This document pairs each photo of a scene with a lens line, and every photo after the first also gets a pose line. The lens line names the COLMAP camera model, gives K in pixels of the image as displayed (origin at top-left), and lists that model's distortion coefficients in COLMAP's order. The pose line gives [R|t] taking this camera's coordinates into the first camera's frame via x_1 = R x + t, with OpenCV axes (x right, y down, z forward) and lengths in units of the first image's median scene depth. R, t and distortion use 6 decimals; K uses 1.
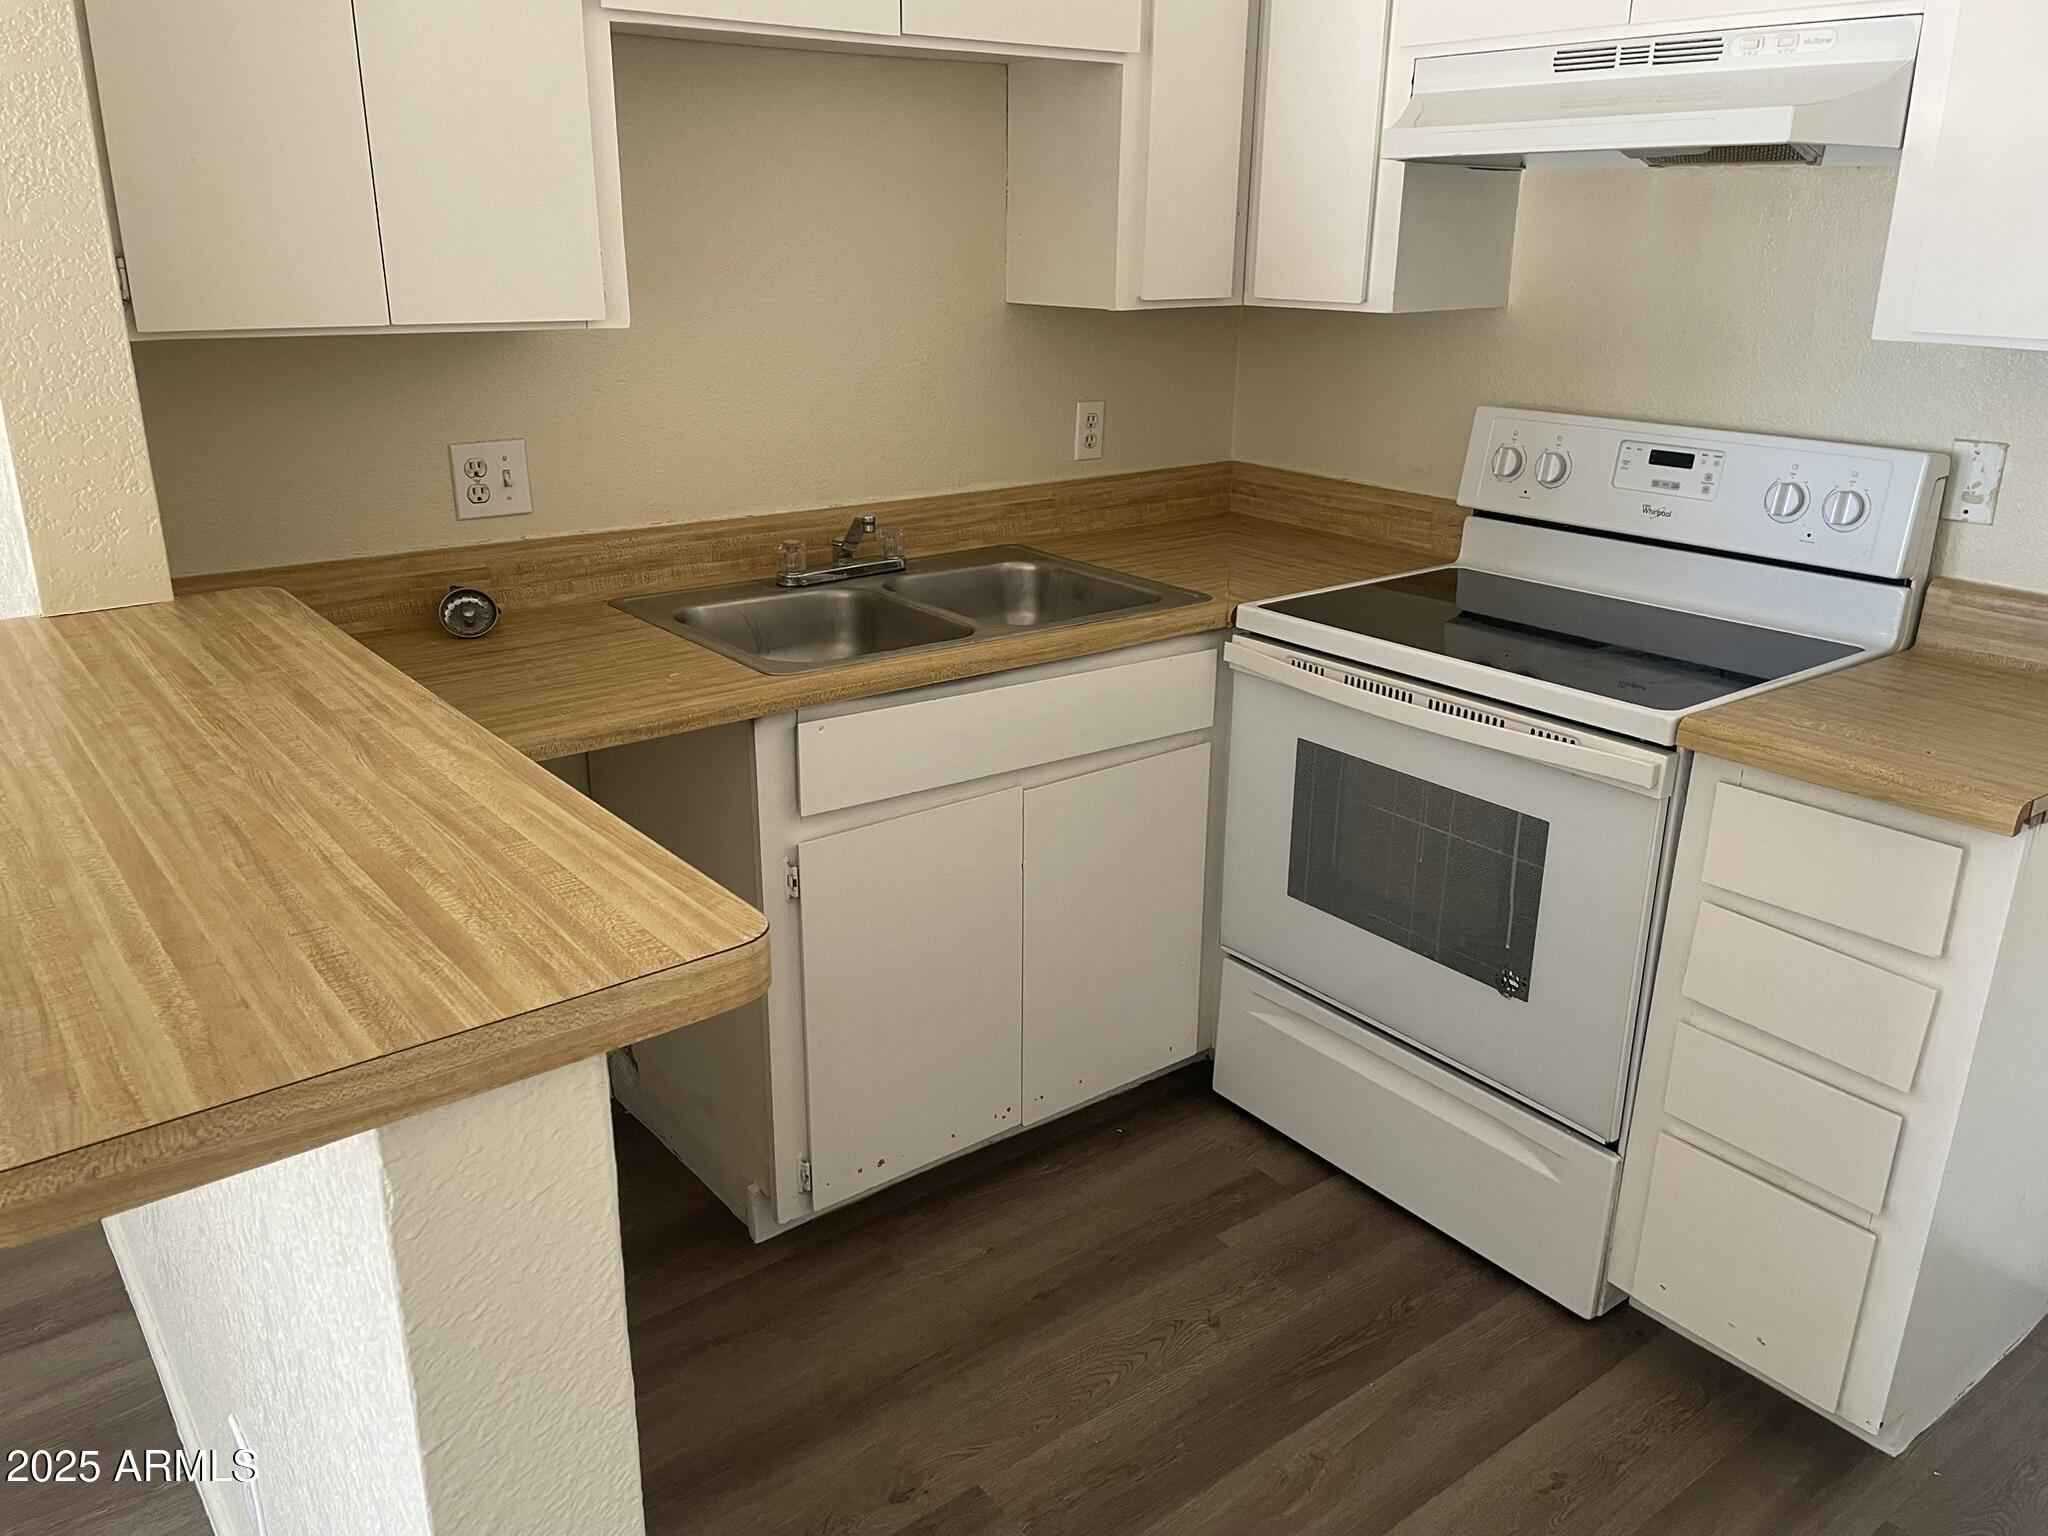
lens RADIAL K [[1548.9, 0, 1010.5], [0, 1548.9, 768.5], [0, 0, 1]] dist [0.063867, -0.082834]
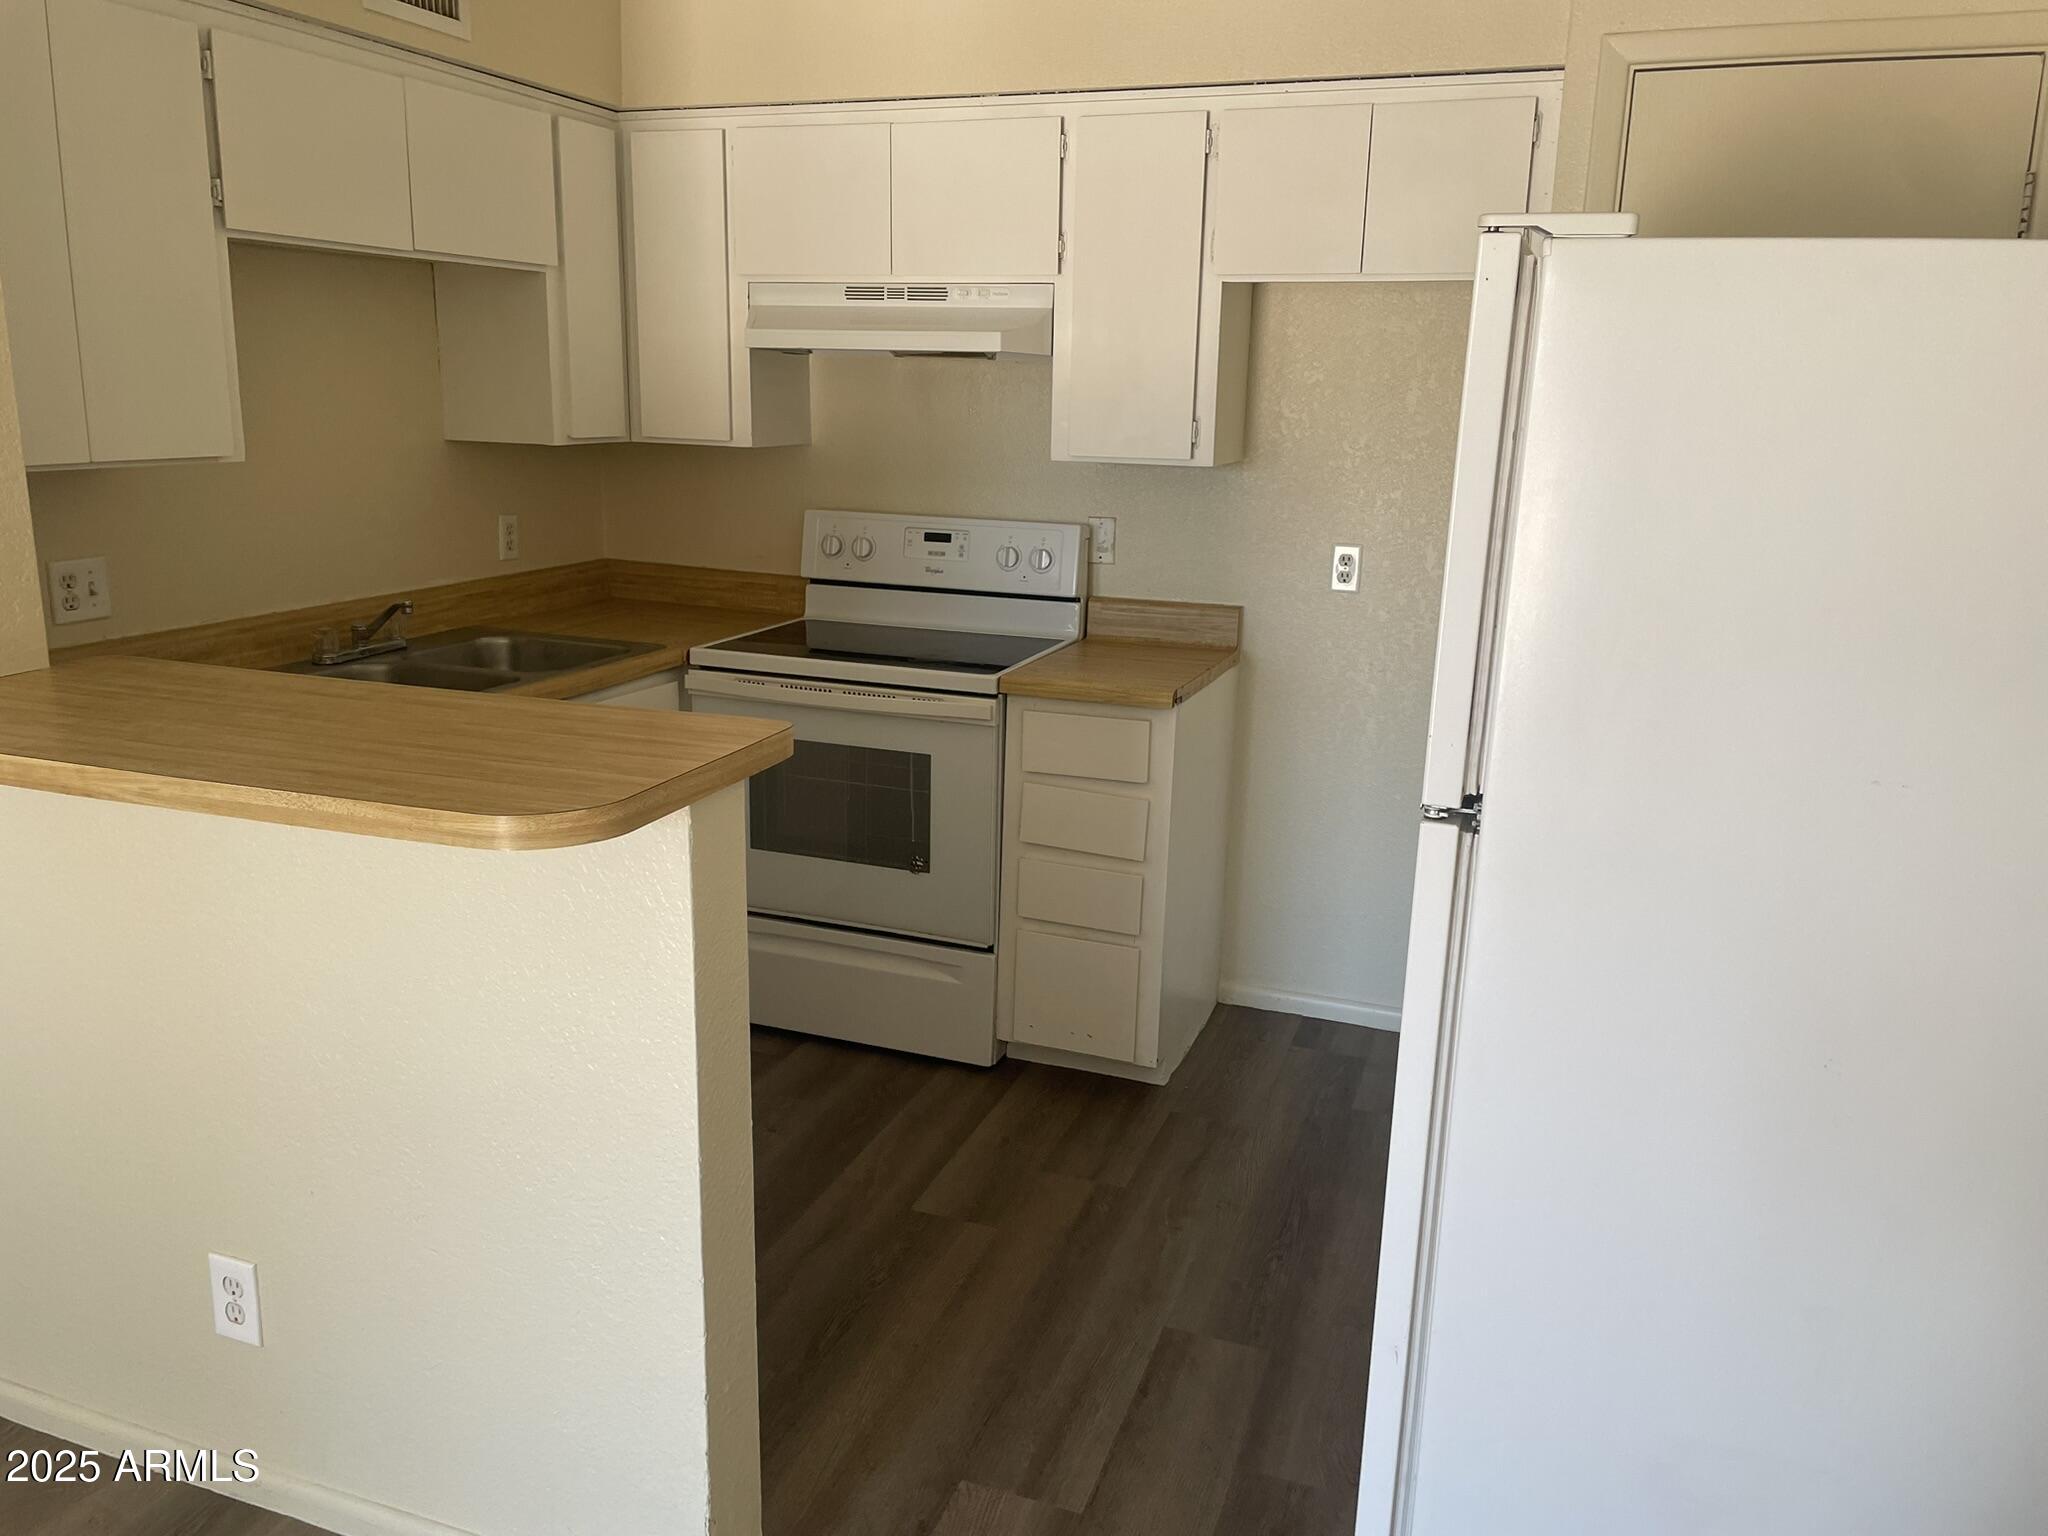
lens RADIAL K [[1548.9, 0, 1022.2], [0, 1548.9, 783.7], [0, 0, 1]] dist [0.063867, -0.082834]
pose [[0.840267, -0.123846, 0.527839, -0.396269], [0.161712, 0.986496, -0.025969, 0.112366], [-0.517495, 0.107179, 0.848947, -0.384191]]
